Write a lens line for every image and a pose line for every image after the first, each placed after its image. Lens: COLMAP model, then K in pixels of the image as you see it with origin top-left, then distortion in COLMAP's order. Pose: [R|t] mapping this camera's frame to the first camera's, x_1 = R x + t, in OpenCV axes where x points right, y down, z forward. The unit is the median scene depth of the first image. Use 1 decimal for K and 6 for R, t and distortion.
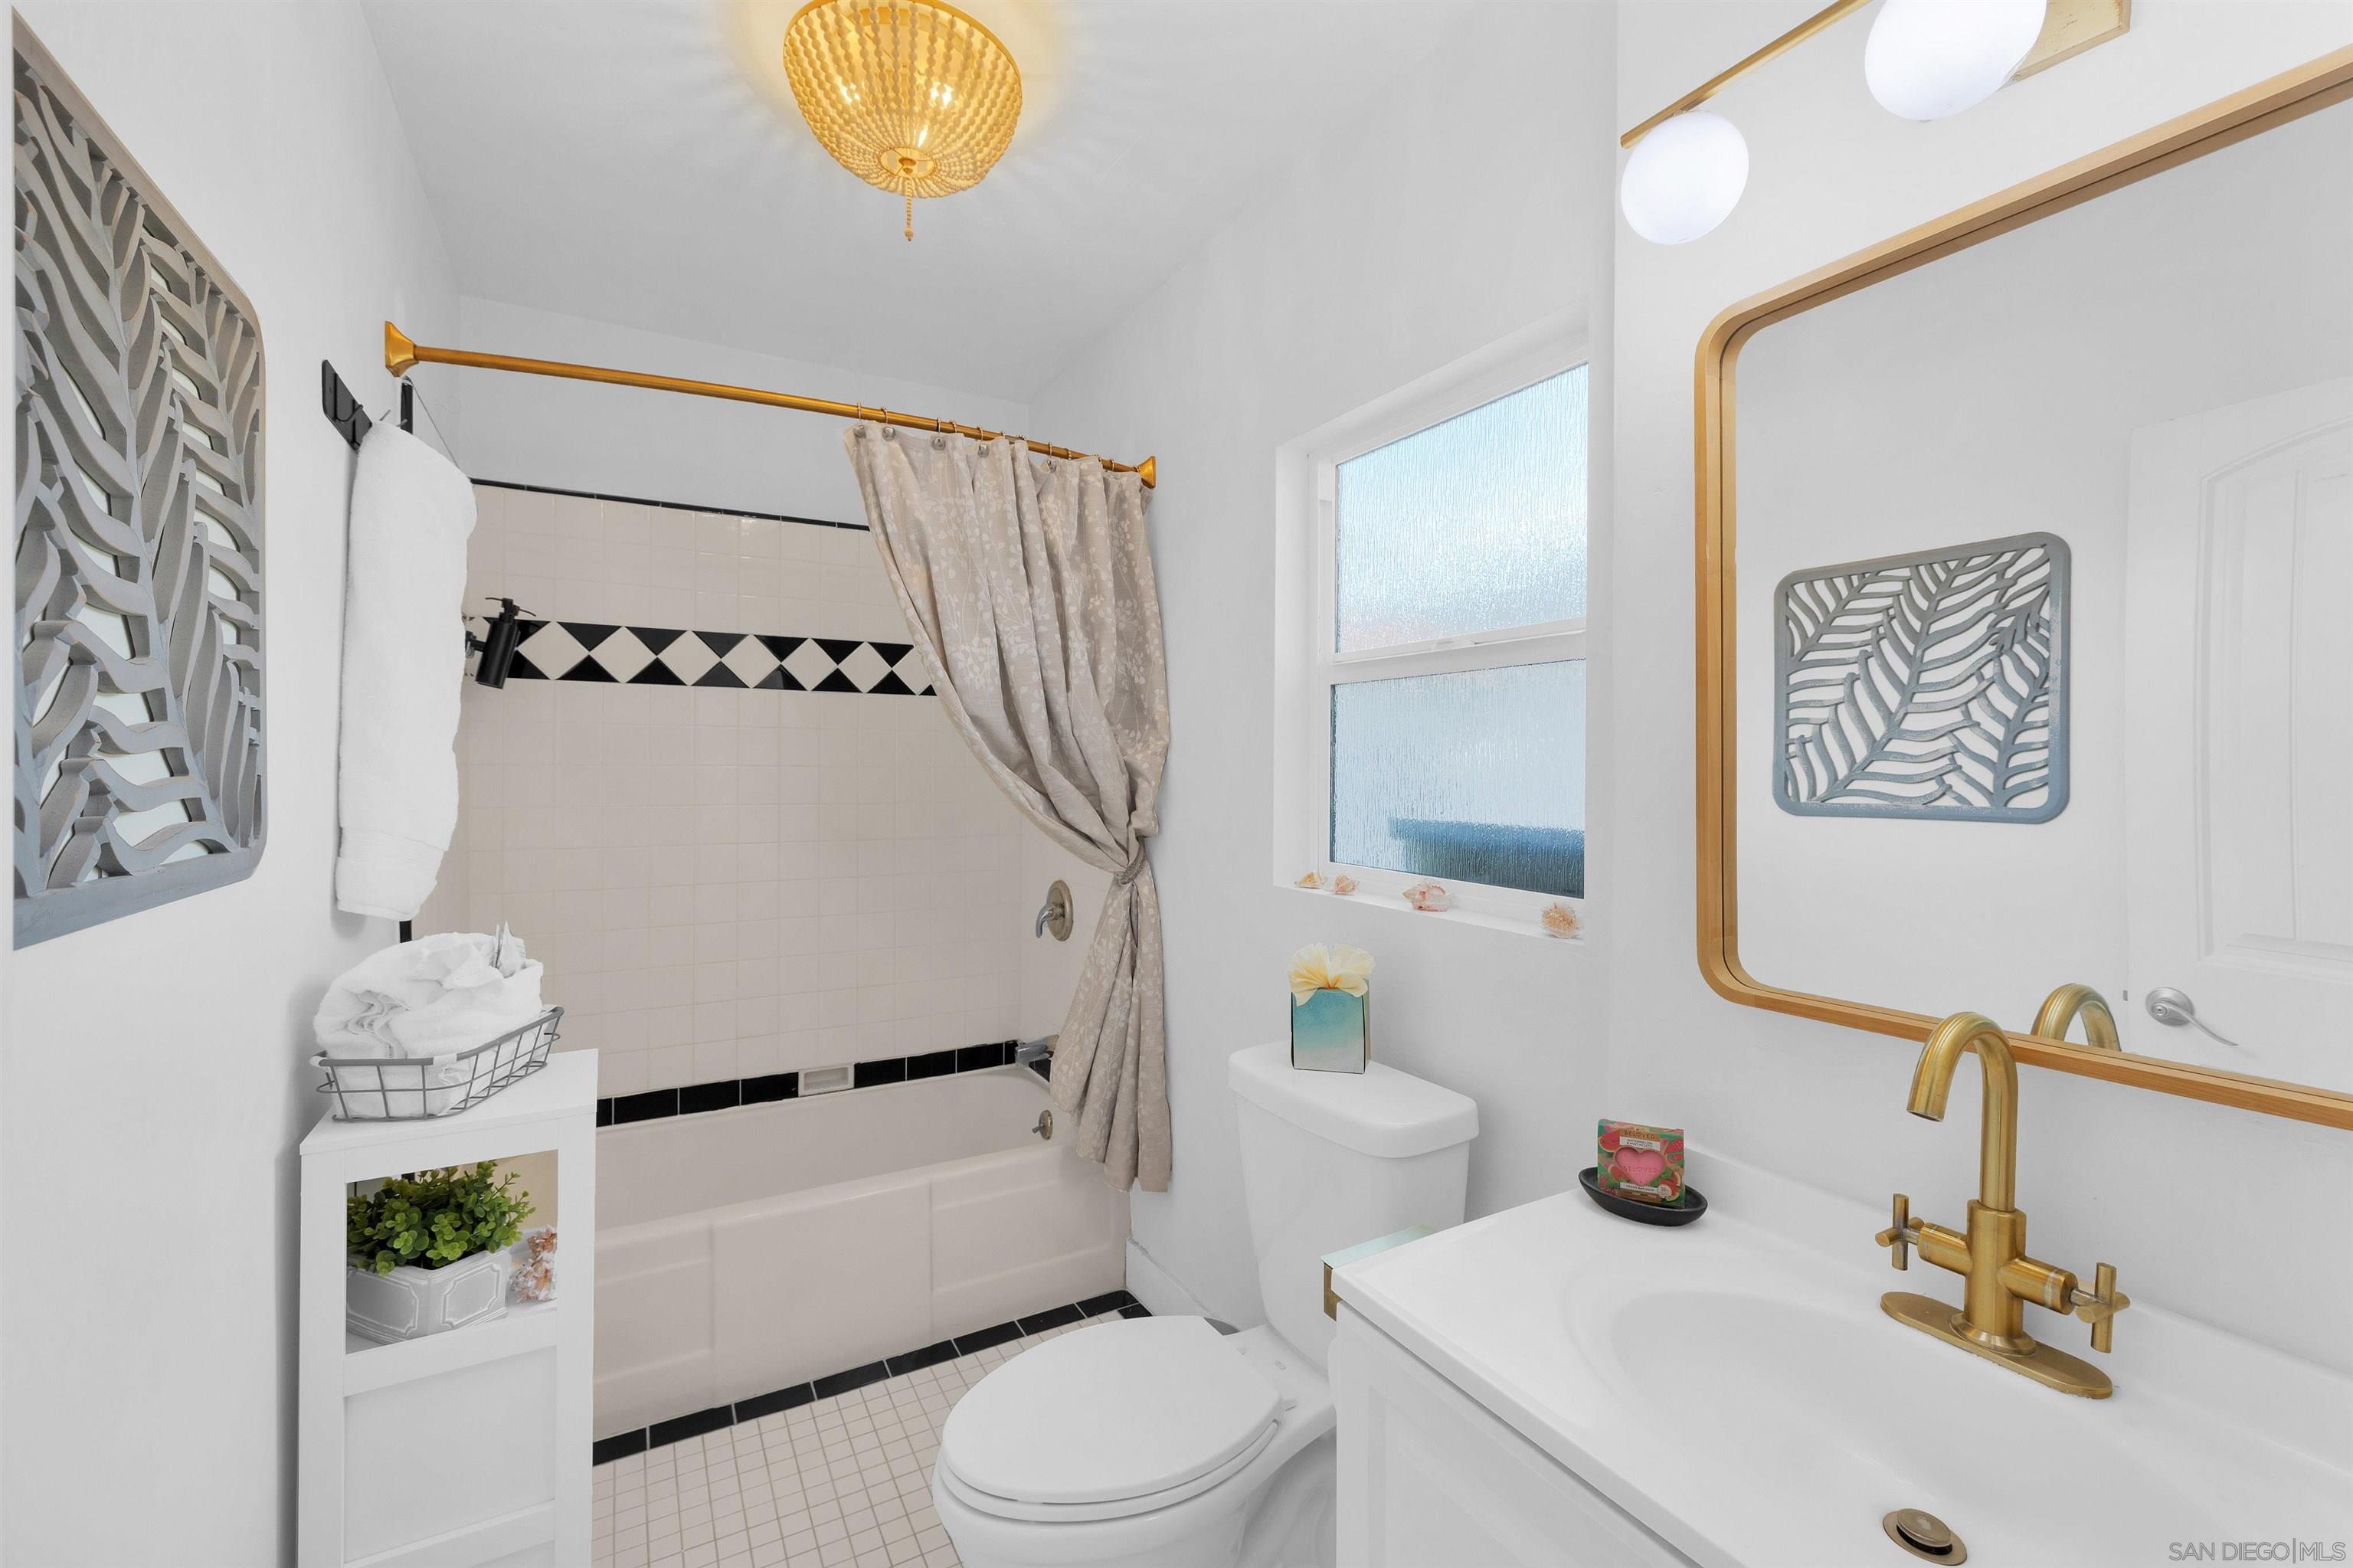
lens RADIAL K [[1018.7, 0, 1178.7], [0, 1018.7, 774.9], [0, 0, 1]] dist [0.001694, 0.000302]
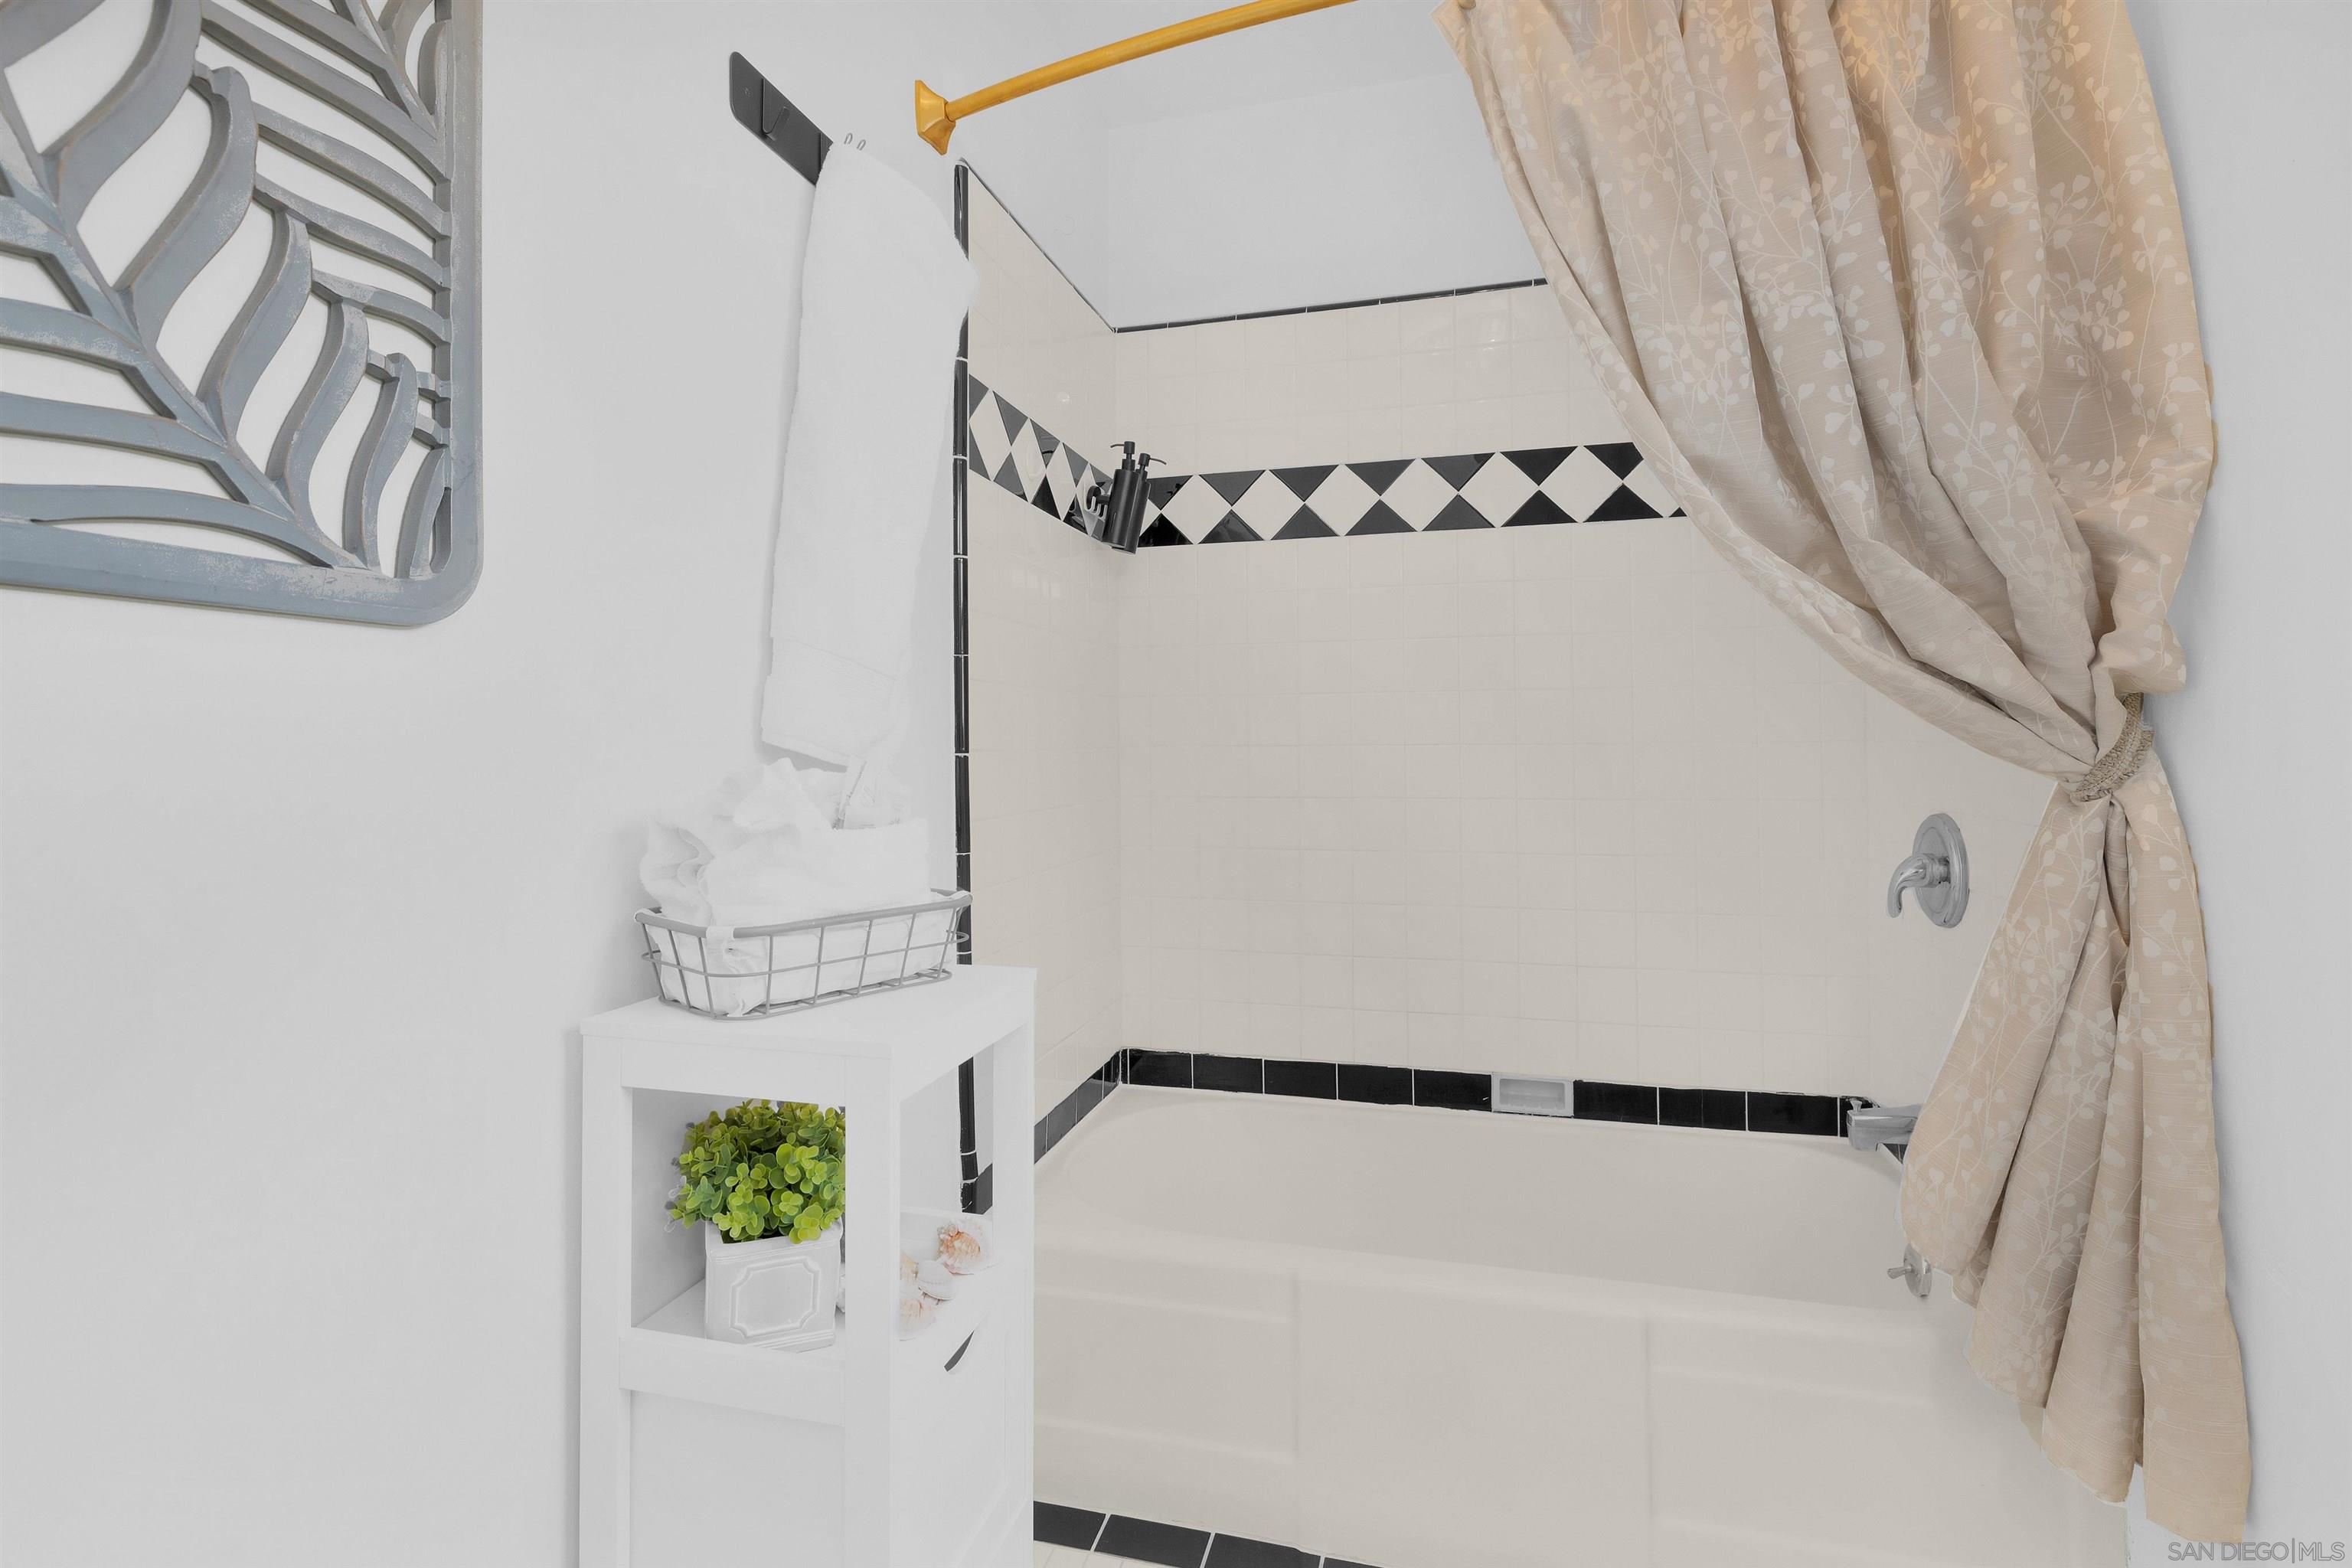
lens RADIAL K [[1082.6, 0, 1163.7], [0, 1082.6, 724.2], [0, 0, 1]] dist [-0.007706, 0.001826]
pose [[0.706280, -0.023245, -0.707551, -0.003729], [0.002570, 0.999538, -0.030273, 0.089300], [0.707928, 0.019563, 0.706014, 0.382270]]
